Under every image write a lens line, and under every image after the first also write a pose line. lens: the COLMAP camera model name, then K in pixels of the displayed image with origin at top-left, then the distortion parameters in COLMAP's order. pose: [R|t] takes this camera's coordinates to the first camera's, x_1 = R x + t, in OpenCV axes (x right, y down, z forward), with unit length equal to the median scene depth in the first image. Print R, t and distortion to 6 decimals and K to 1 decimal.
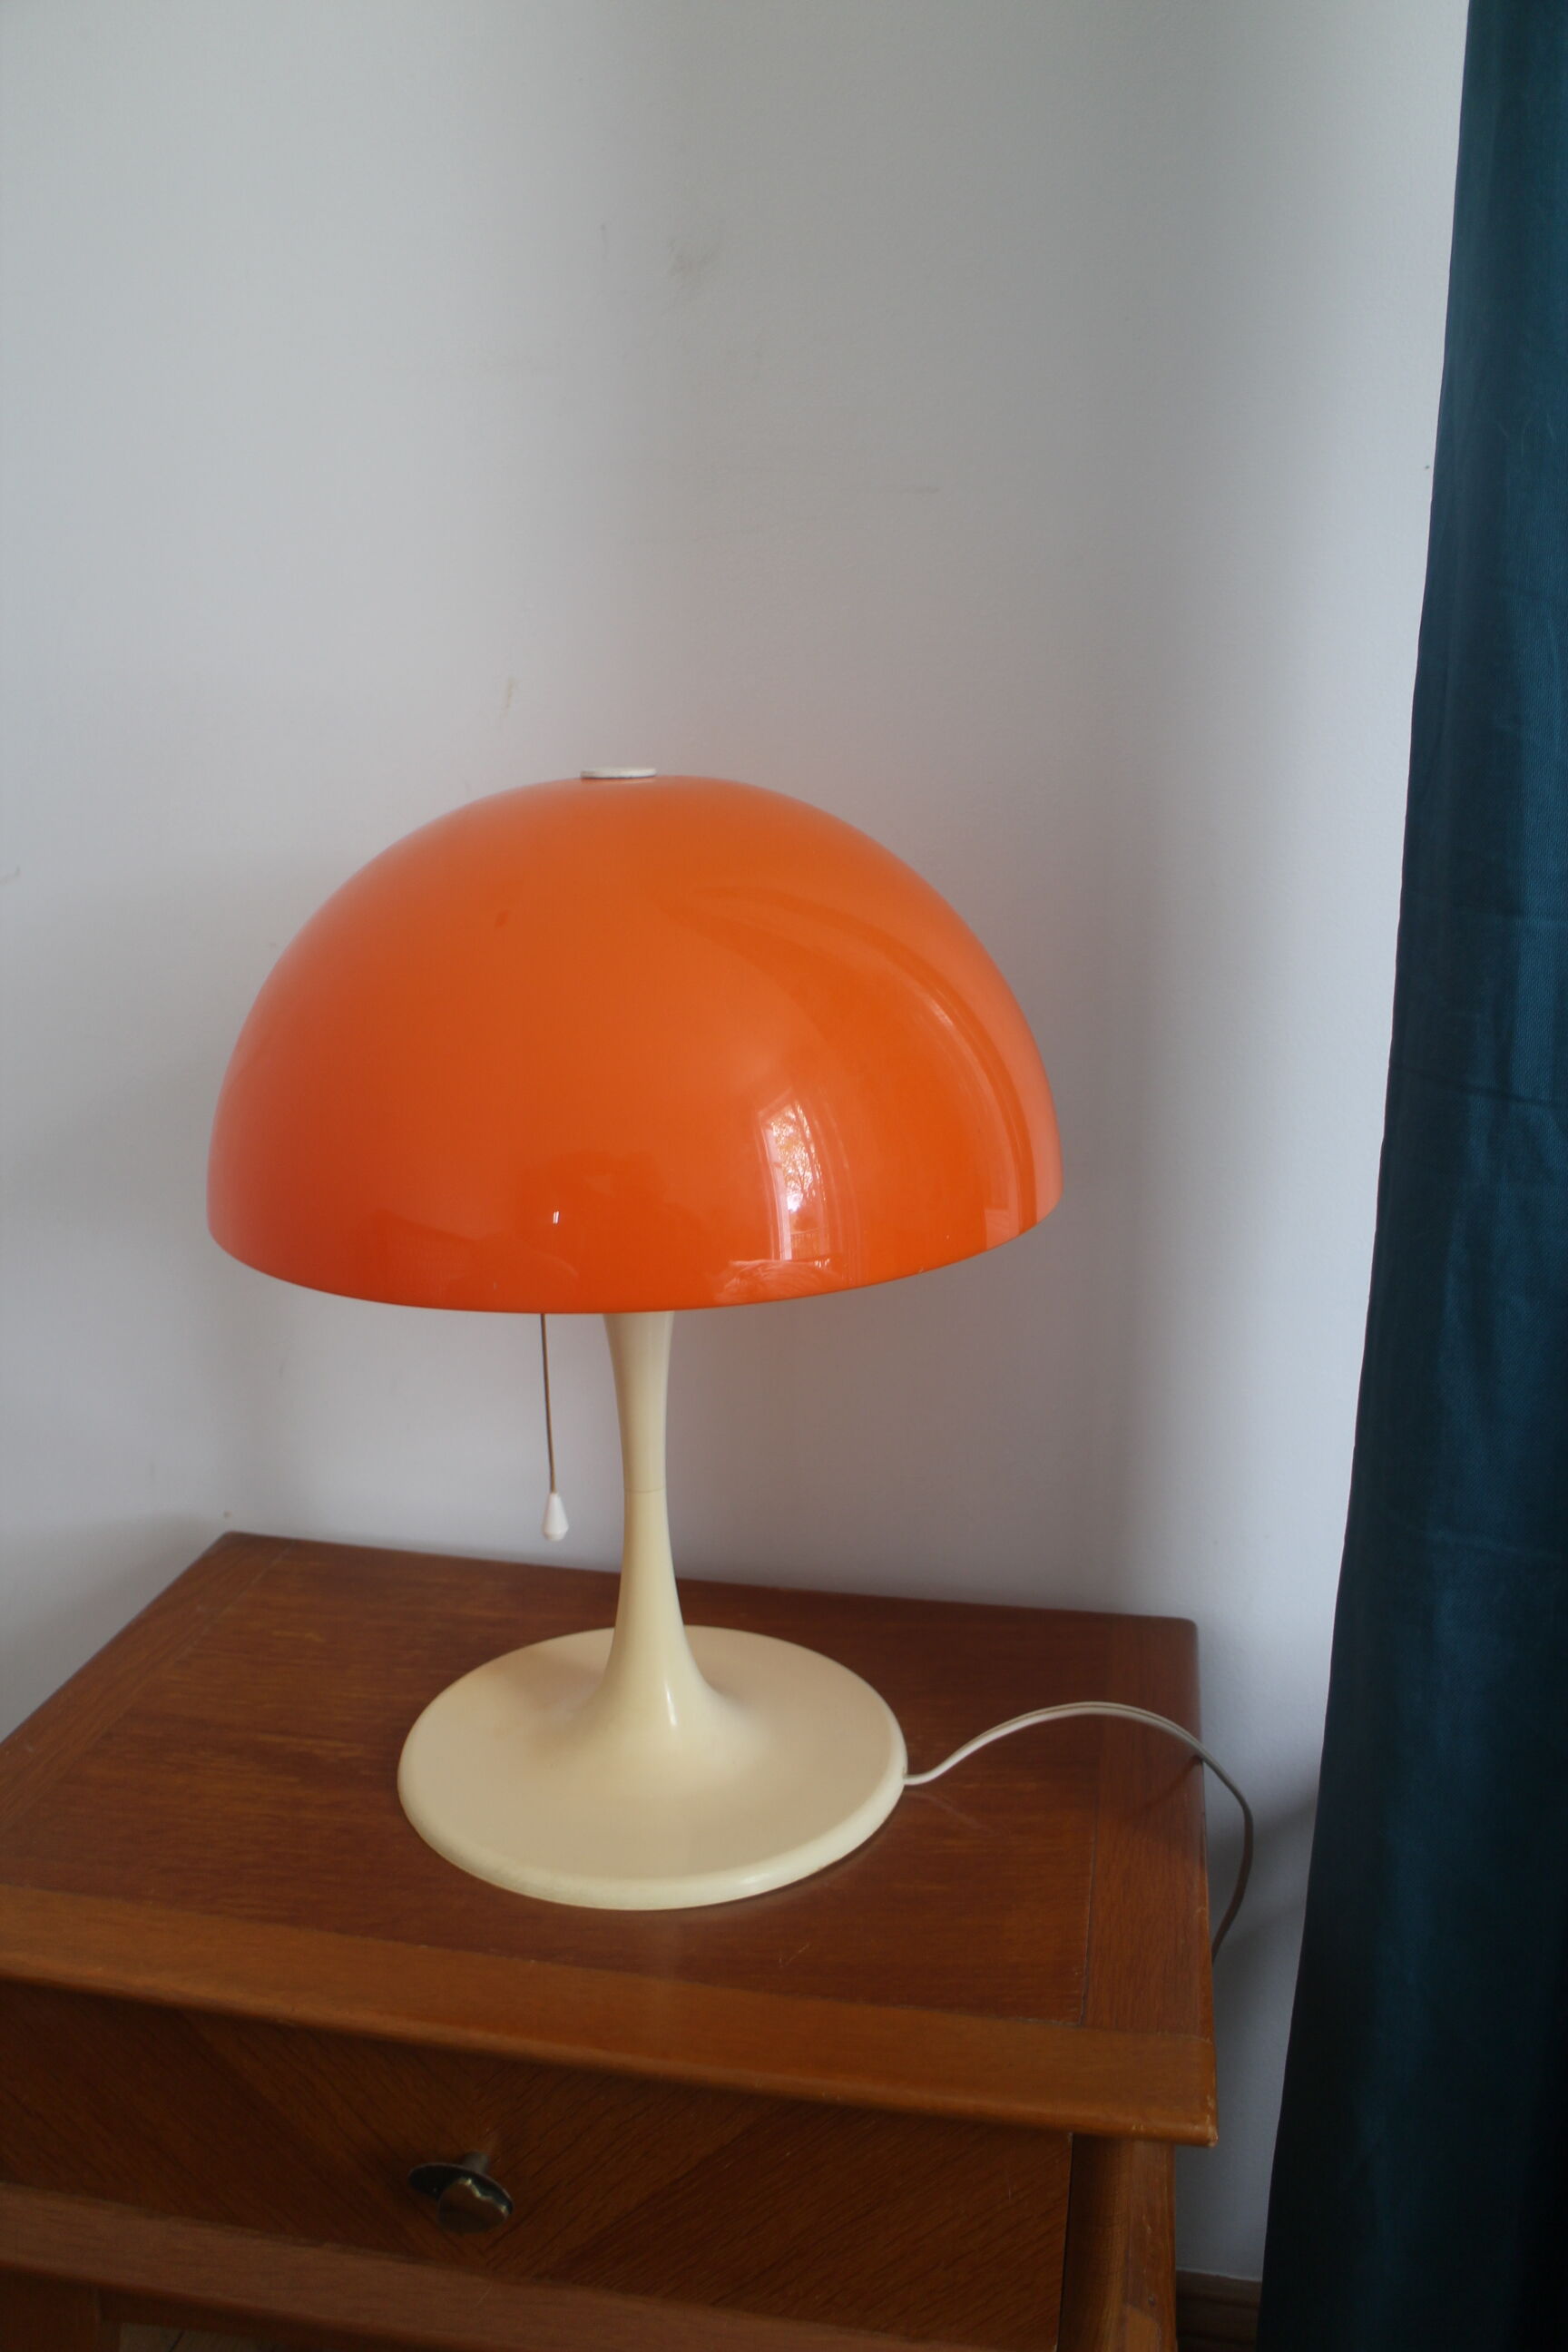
lens RADIAL K [[2013.1, 0, 784.0], [0, 2013.1, 1176.0], [0, 0, 1]] dist [-0.167224, 0.137735]
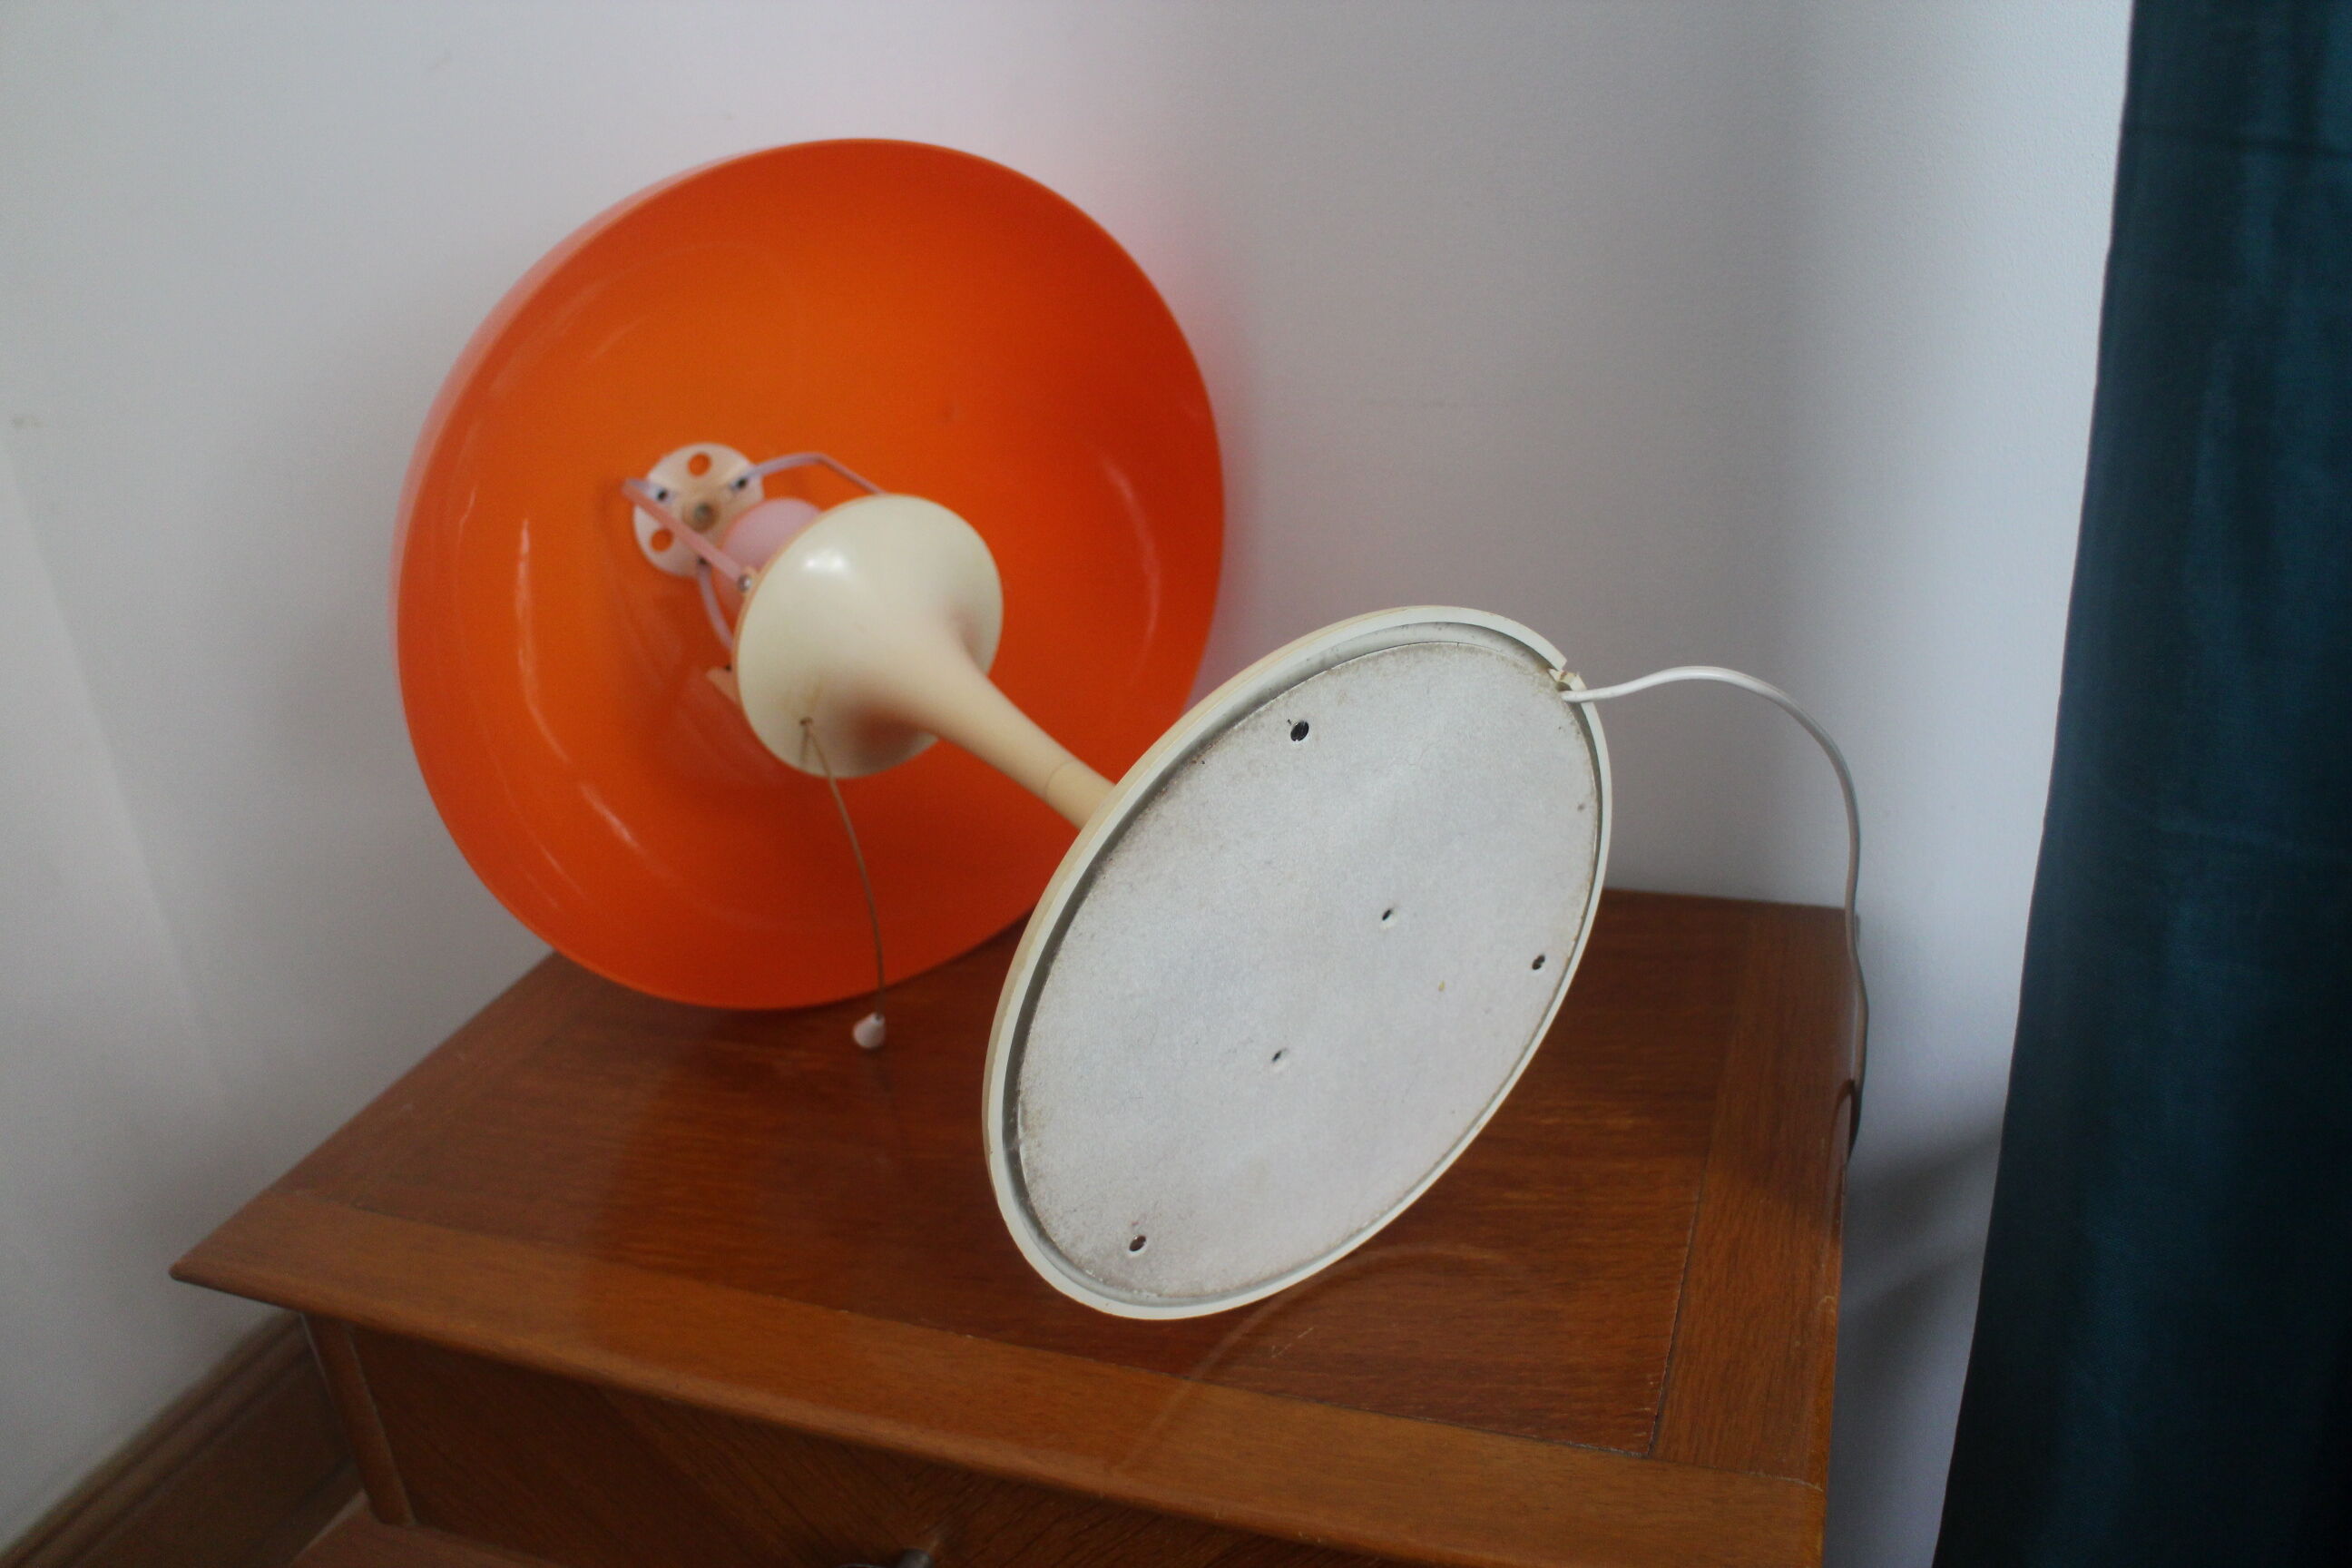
lens RADIAL K [[1966.9, 0, 1176.0], [0, 1966.9, 784.0], [0, 0, 1]] dist [-0.156397, 0.109355]
pose [[0.984664, -0.002777, -0.174438, 0.092855], [0.033697, 0.984073, 0.174543, 0.036211], [0.171175, -0.177745, 0.969075, 0.264909]]
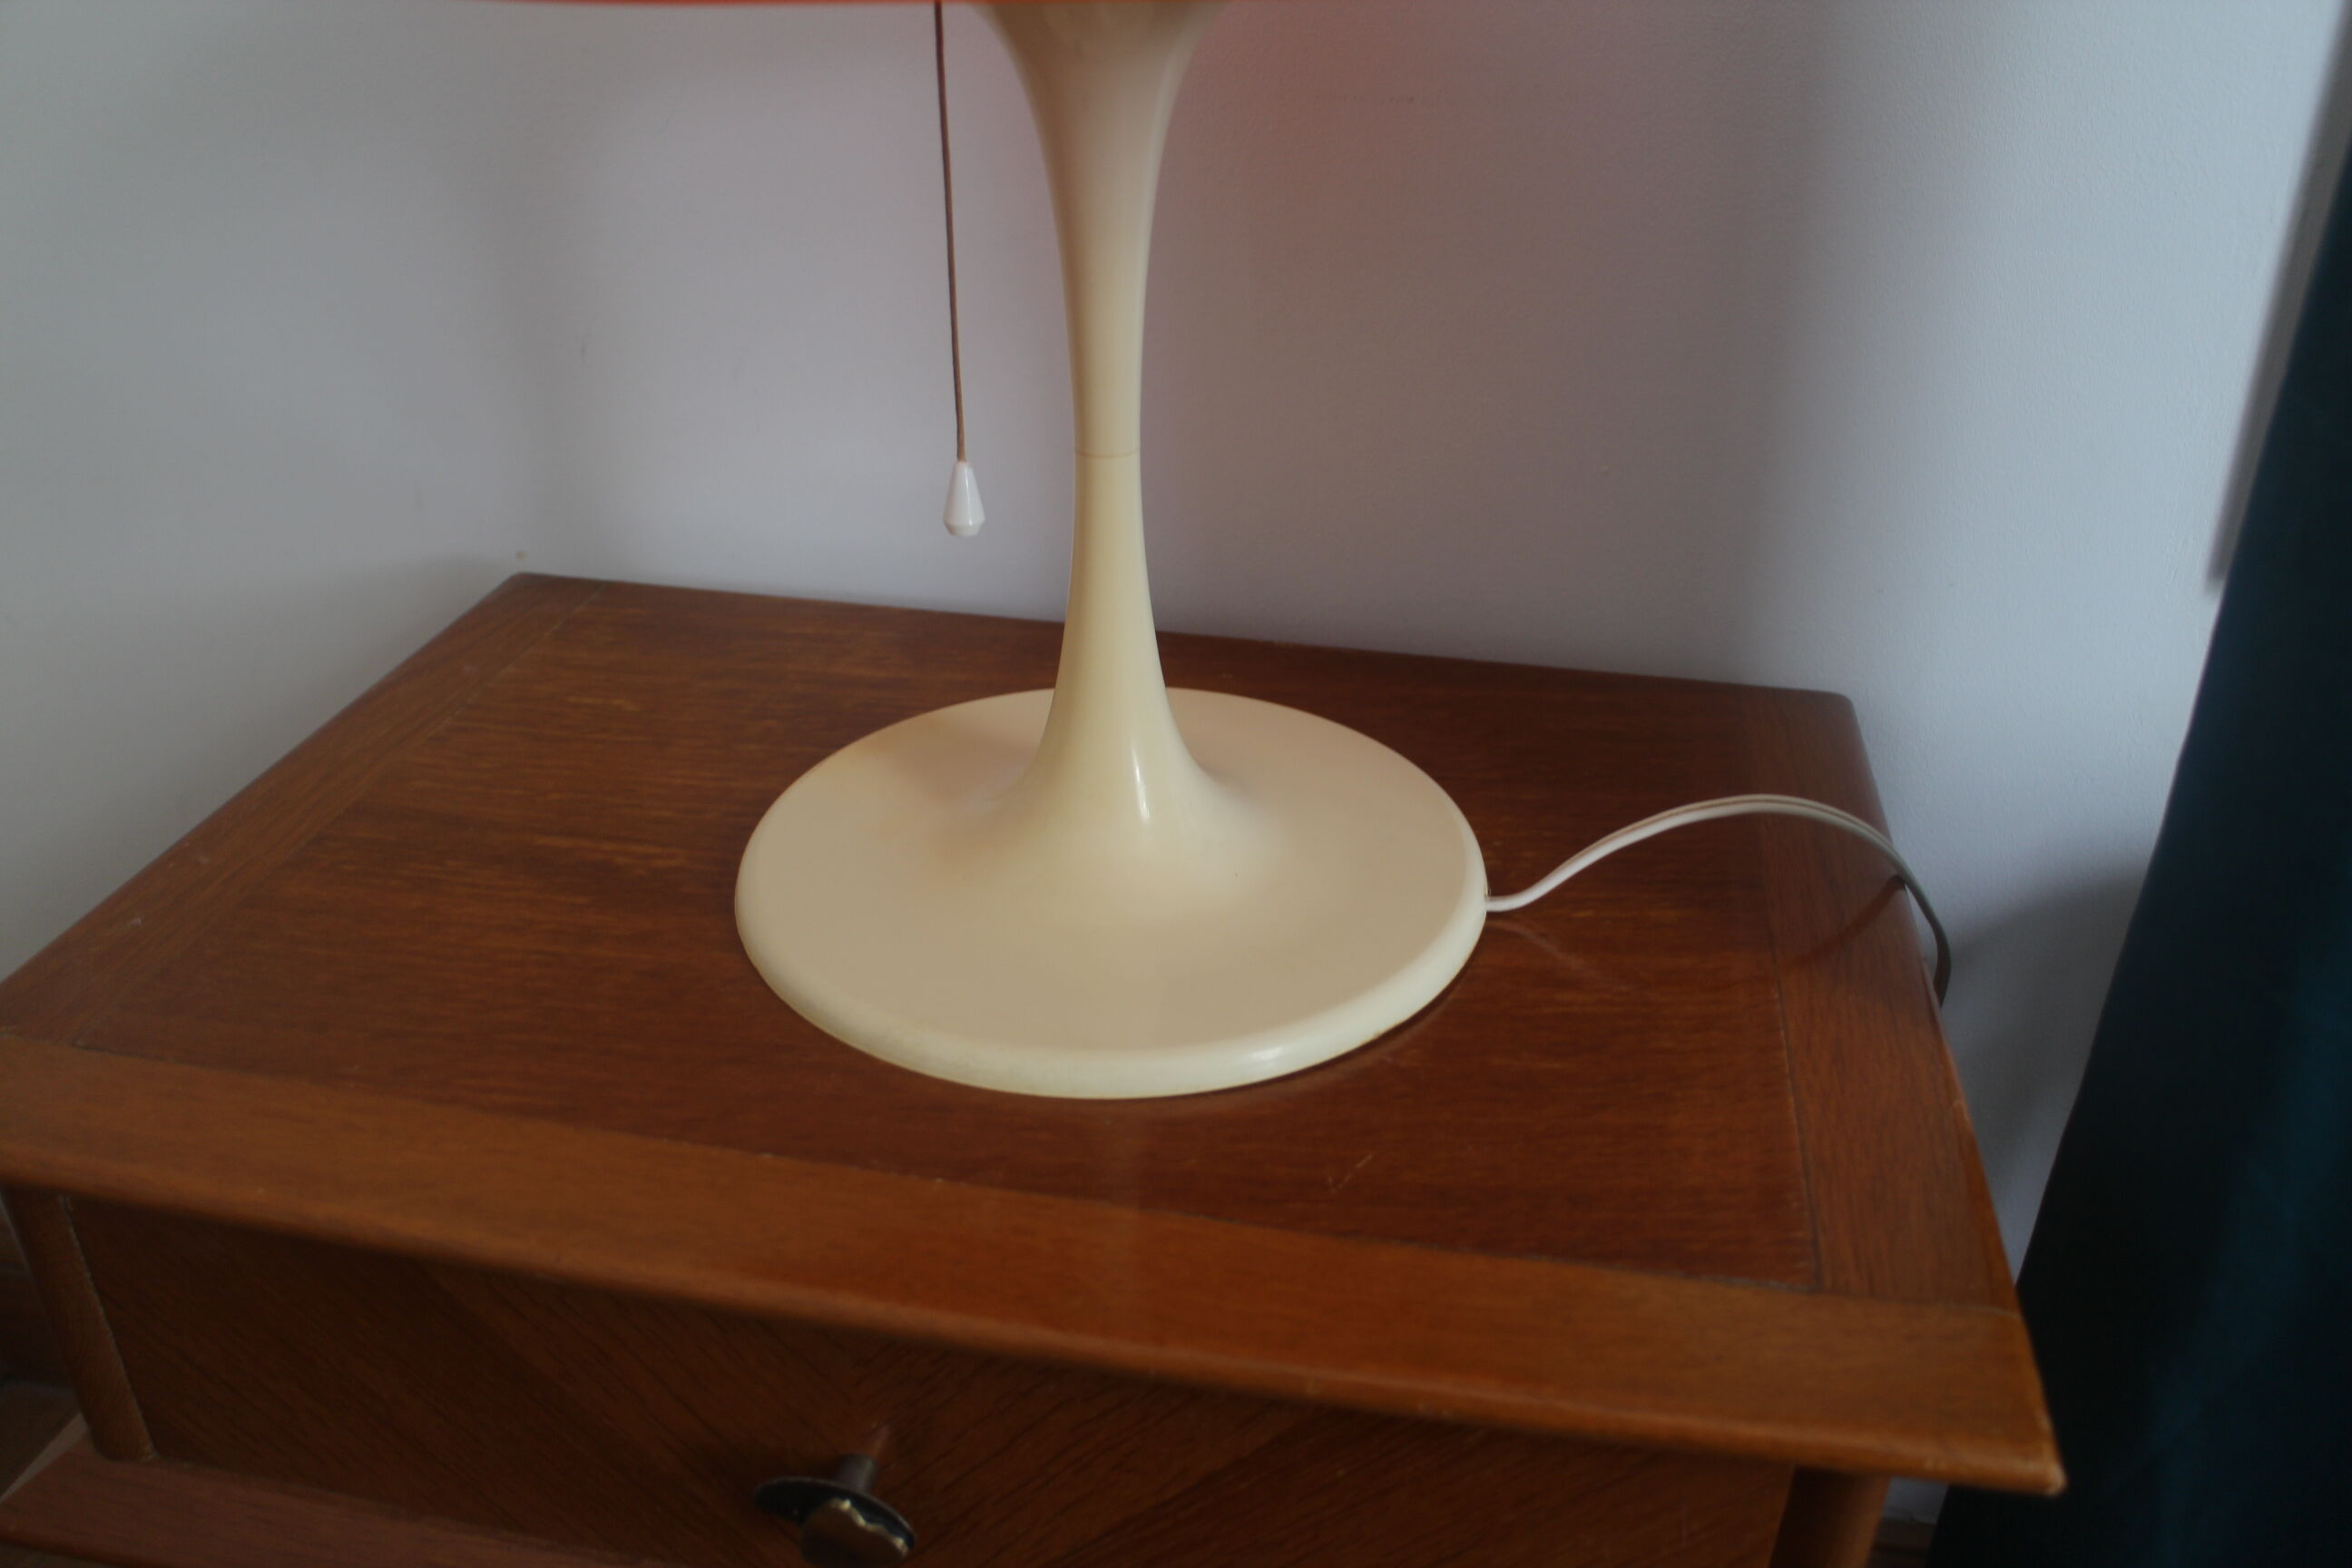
lens RADIAL K [[1966.9, 0, 1176.0], [0, 1966.9, 784.0], [0, 0, 1]] dist [-0.156397, 0.109355]
pose [[0.999950, 0.009812, 0.002118, -0.051879], [-0.010036, 0.973087, 0.230218, 0.124574], [0.000198, -0.230227, 0.973137, 0.399212]]
